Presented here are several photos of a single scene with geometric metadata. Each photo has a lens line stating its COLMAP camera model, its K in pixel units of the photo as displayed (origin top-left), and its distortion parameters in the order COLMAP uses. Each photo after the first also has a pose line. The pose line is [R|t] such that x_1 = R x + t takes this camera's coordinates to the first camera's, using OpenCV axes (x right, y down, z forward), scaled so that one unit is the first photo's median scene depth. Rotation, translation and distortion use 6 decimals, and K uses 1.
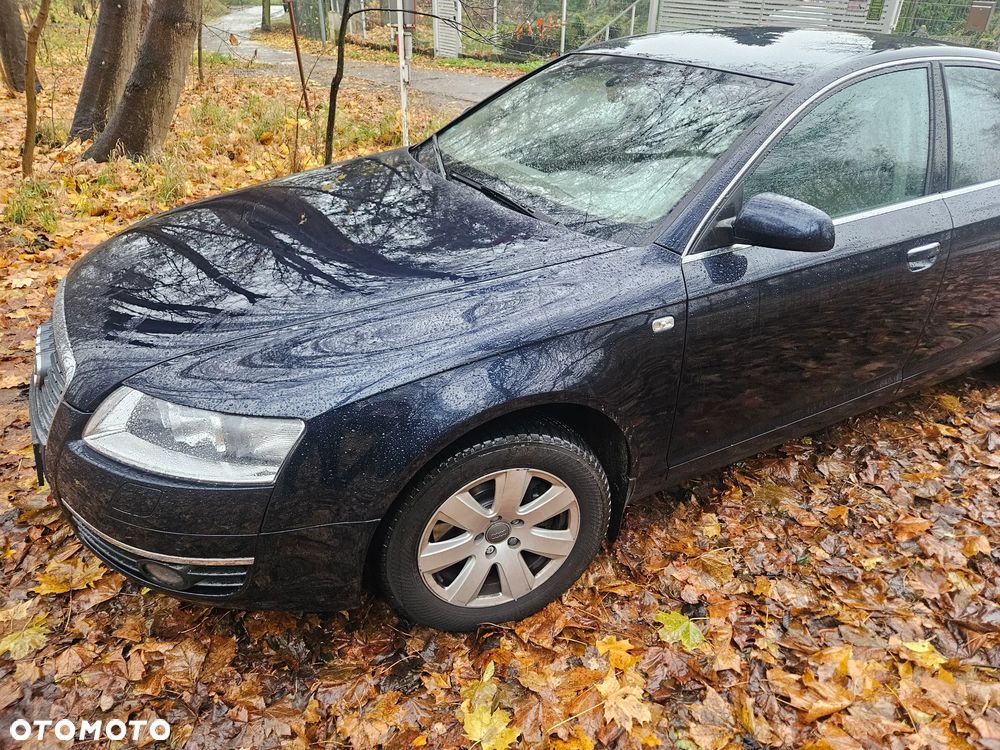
lens RADIAL K [[716.1, 0, 535.3], [0, 716.1, 345.9], [0, 0, 1]] dist [0.056978, -0.042640]
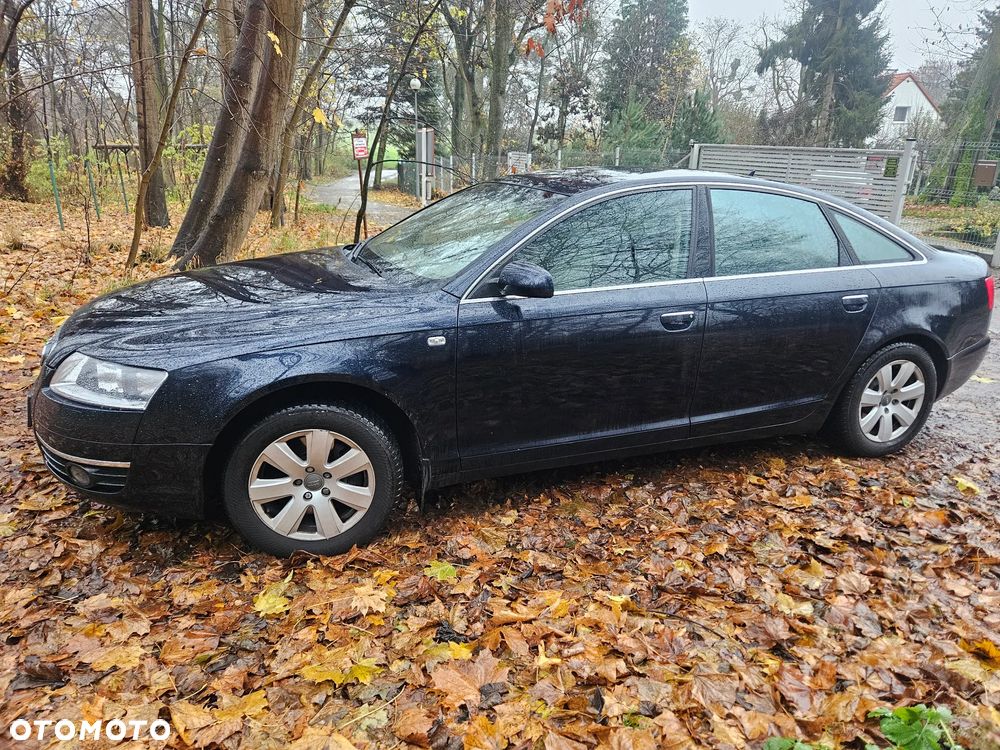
lens RADIAL K [[716.1, 0, 535.3], [0, 716.1, 345.9], [0, 0, 1]] dist [0.056978, -0.042640]
pose [[0.989580, 0.038874, -0.138636, 0.568287], [-0.066133, 0.978005, -0.197821, 0.249380], [0.127897, 0.204928, 0.970385, -0.379797]]
